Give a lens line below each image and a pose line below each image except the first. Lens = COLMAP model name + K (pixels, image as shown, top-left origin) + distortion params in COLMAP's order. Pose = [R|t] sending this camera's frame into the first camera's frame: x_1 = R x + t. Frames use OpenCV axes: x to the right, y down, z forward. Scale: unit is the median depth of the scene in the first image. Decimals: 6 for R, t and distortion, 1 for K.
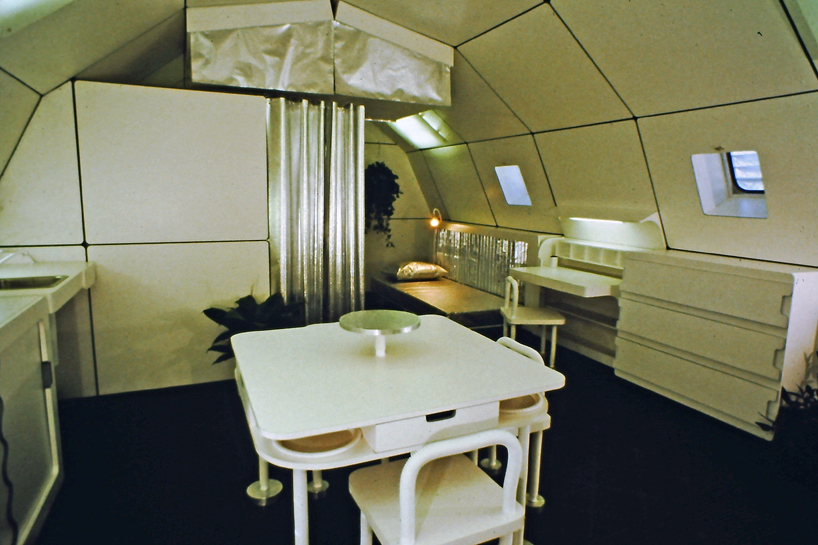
lens RADIAL K [[500.1, 0, 409.0], [0, 500.1, 272.5], [0, 0, 1]] dist [-0.003166, 0.000903]
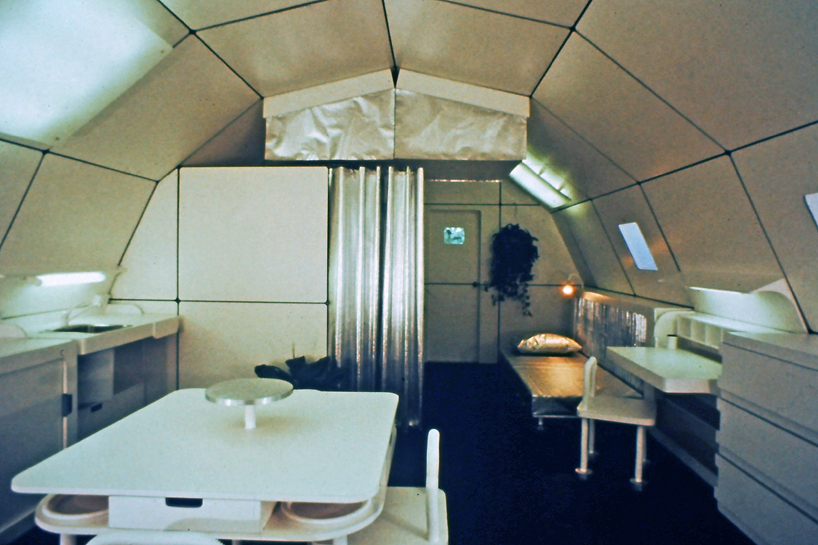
lens RADIAL K [[511.4, 0, 409.0], [0, 511.4, 272.5], [0, 0, 1]] dist [-0.014202, 0.000617]
pose [[0.896656, 0.005081, -0.442698, 0.325649], [-0.063205, 0.991161, -0.116643, -0.013304], [0.438193, 0.132570, 0.889051, 0.132033]]
